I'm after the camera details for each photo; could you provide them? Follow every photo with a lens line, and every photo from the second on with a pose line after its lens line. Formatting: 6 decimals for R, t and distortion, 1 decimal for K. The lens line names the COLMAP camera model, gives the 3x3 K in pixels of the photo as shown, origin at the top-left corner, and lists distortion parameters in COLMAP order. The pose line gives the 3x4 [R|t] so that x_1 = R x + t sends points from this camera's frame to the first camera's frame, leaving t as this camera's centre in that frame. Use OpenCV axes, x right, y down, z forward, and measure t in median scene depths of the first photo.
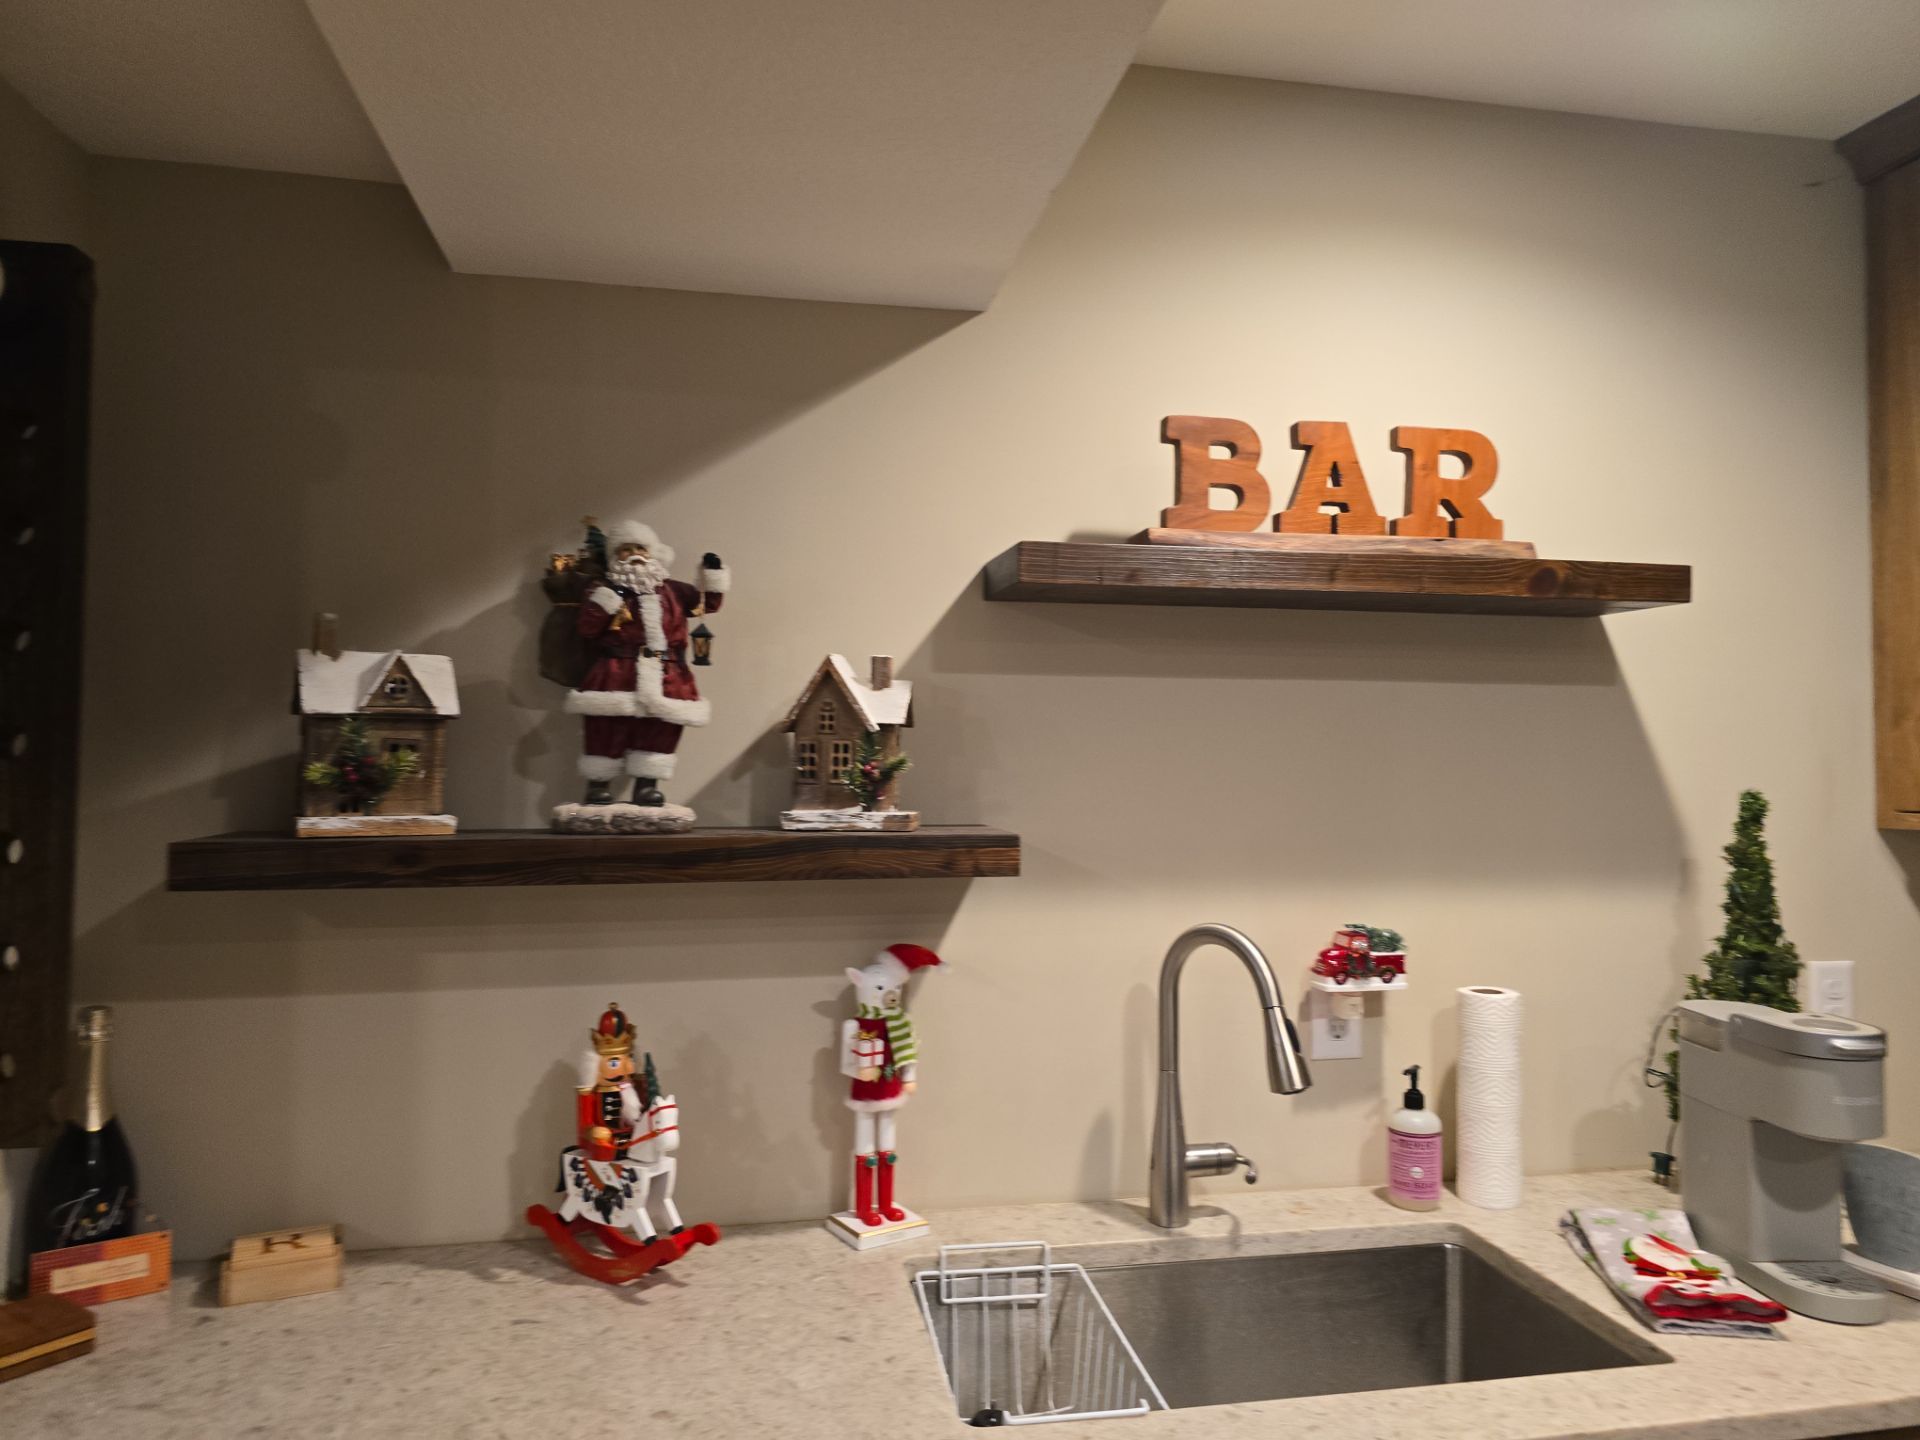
lens RADIAL K [[1284.2, 0, 963.4], [0, 1284.2, 724.2], [0, 0, 1]] dist [0.063379, -0.061020]
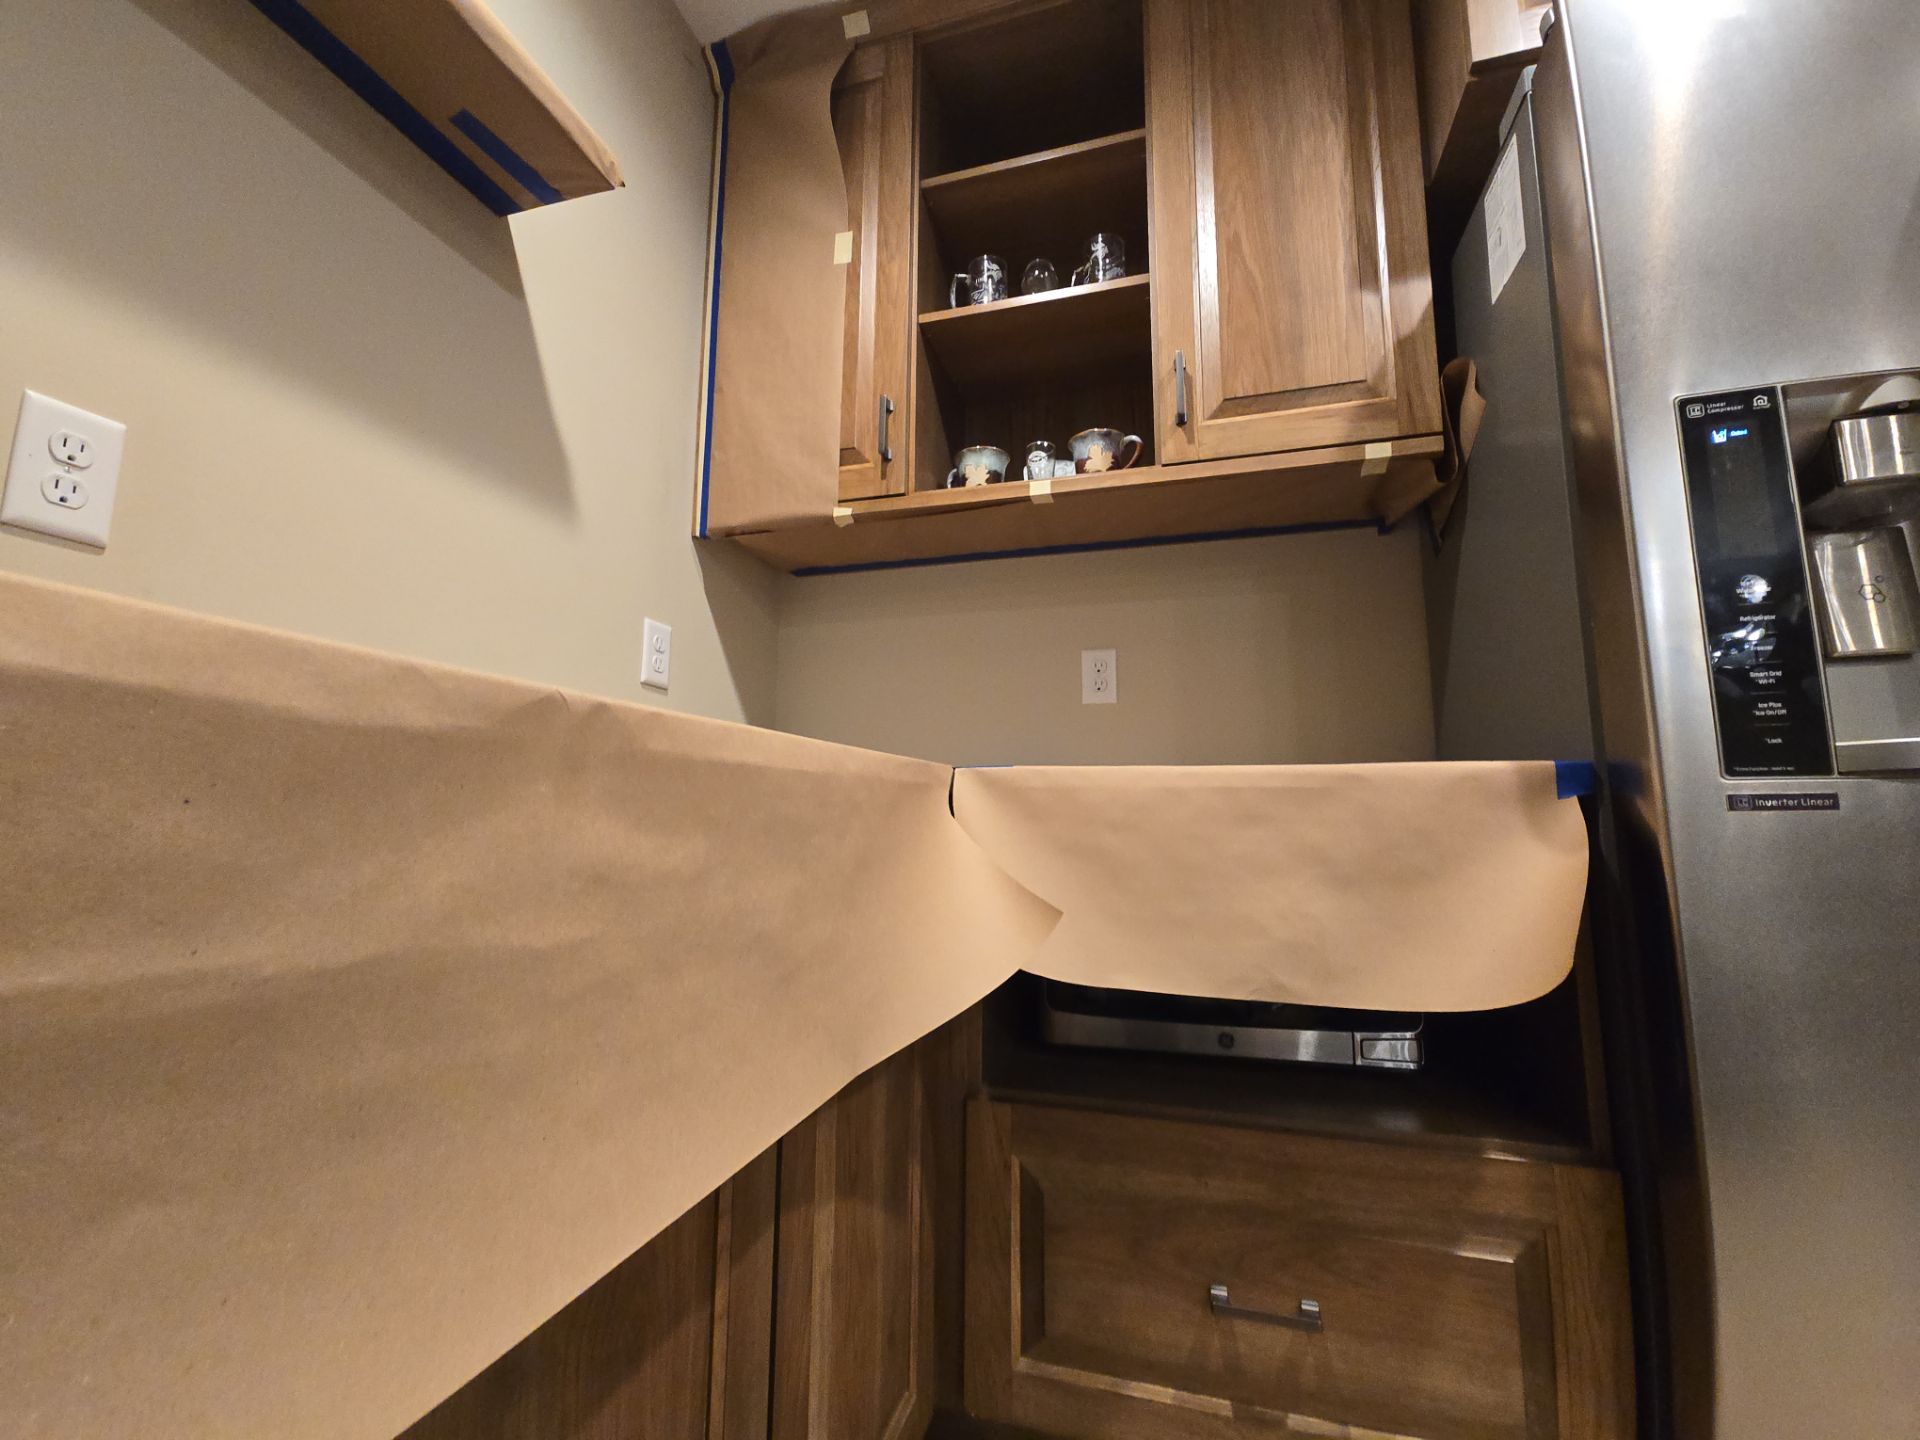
lens RADIAL K [[776.8, 0, 968.6], [0, 776.8, 715.7], [0, 0, 1]] dist [0.005643, -0.003521]
pose [[0.454600, 0.116122, 0.883094, 0.187092], [-0.031377, 0.992938, -0.114413, 0.414211], [-0.890143, 0.024303, 0.455033, 0.483748]]
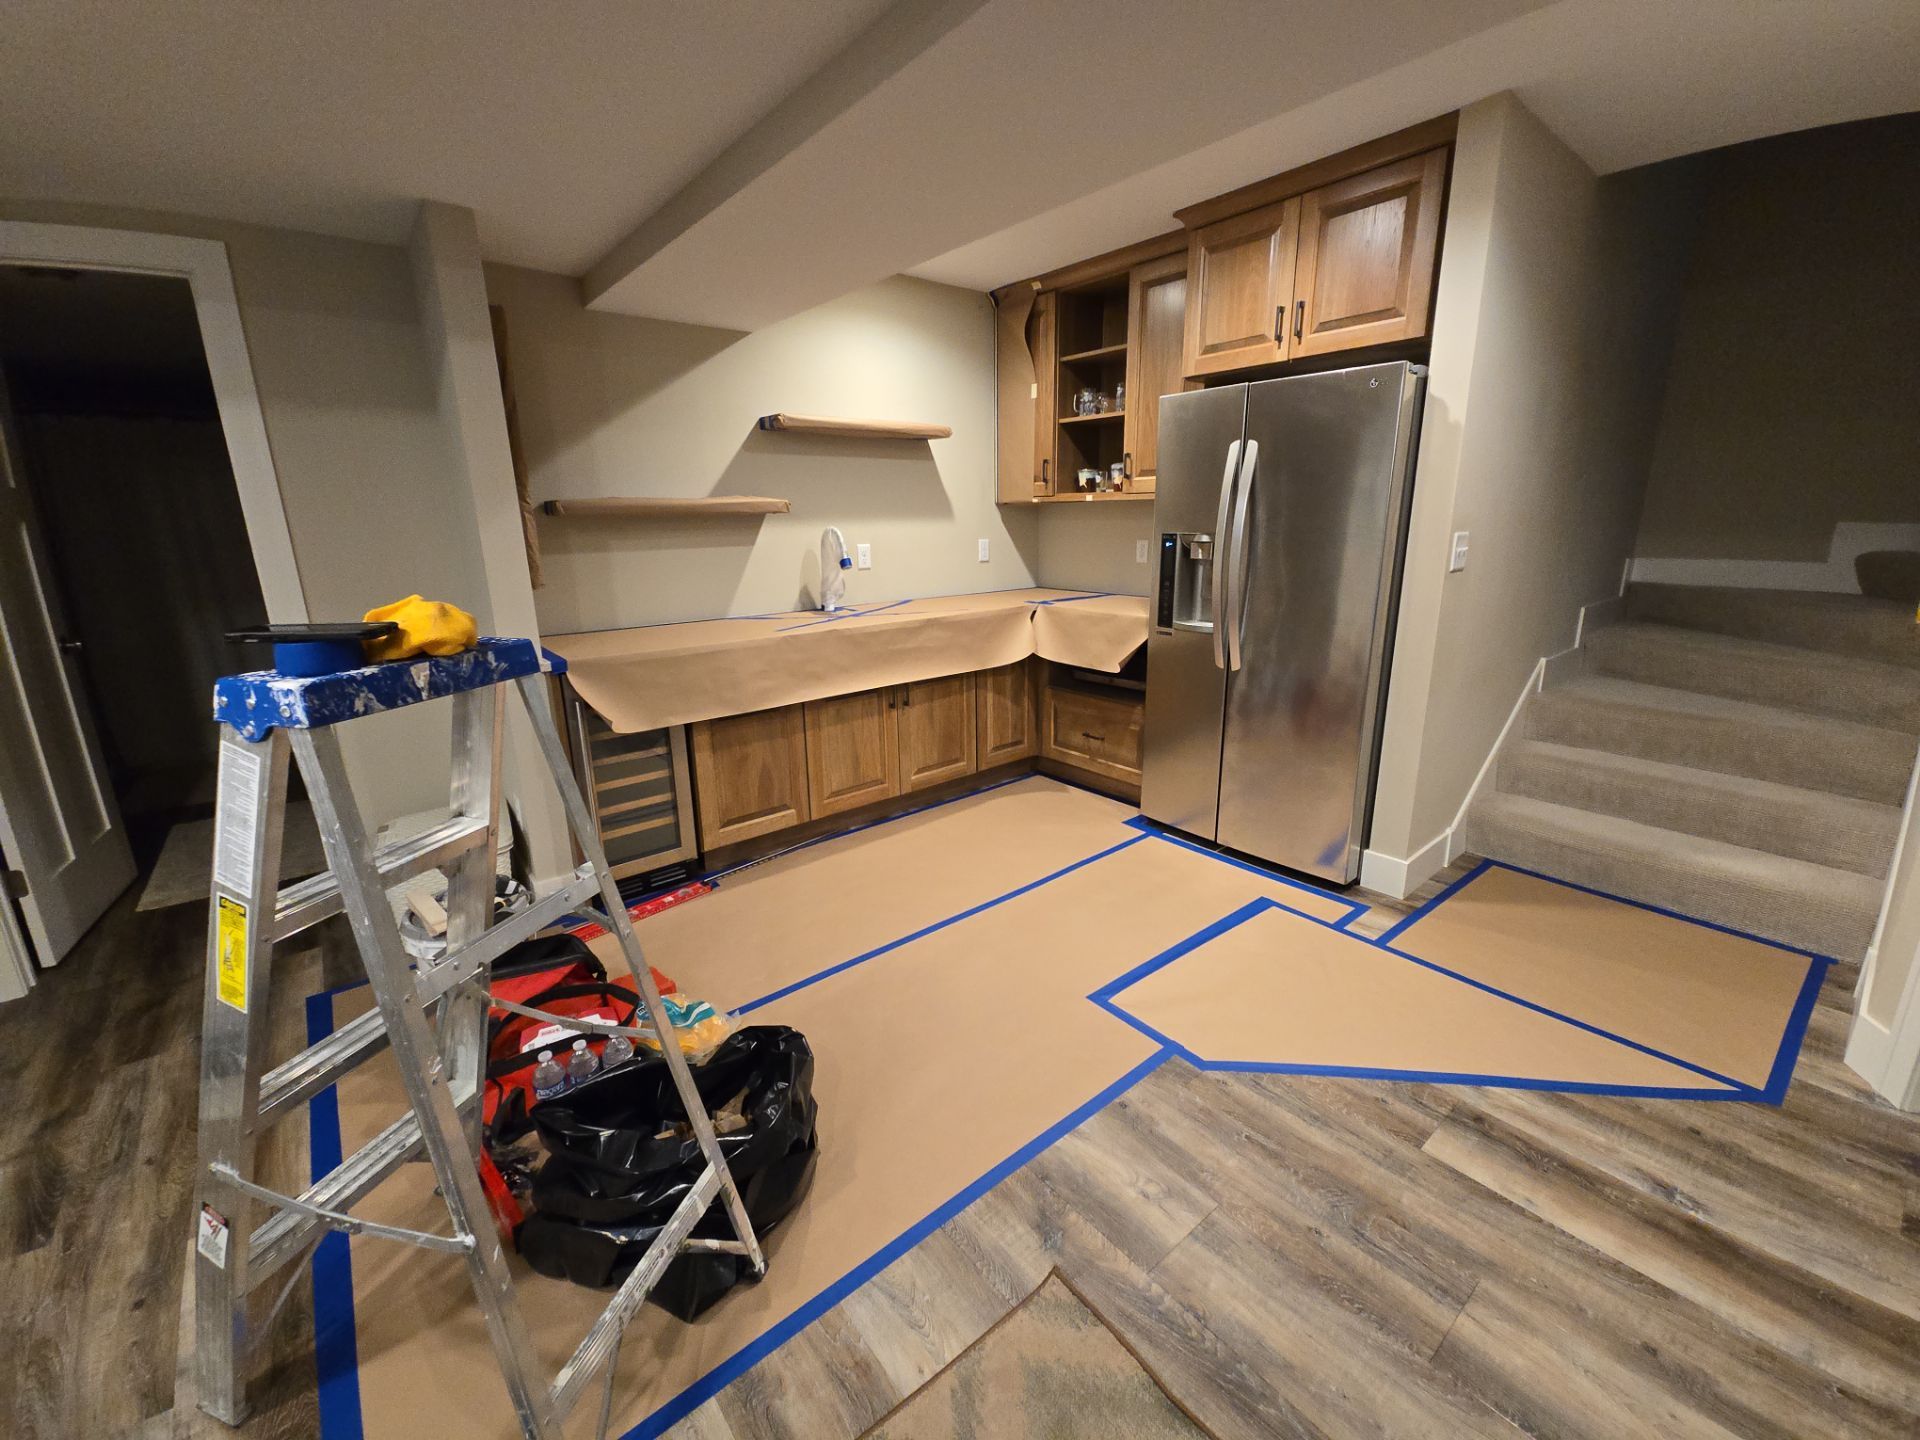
lens RADIAL K [[776.8, 0, 967.4], [0, 776.8, 712.5], [0, 0, 1]] dist [0.005643, -0.003521]
pose [[0.871311, -0.137252, 0.471146, -0.589177], [0.002076, 0.961113, 0.276147, 0.052590], [-0.490726, -0.239632, 0.837714, -1.148092]]
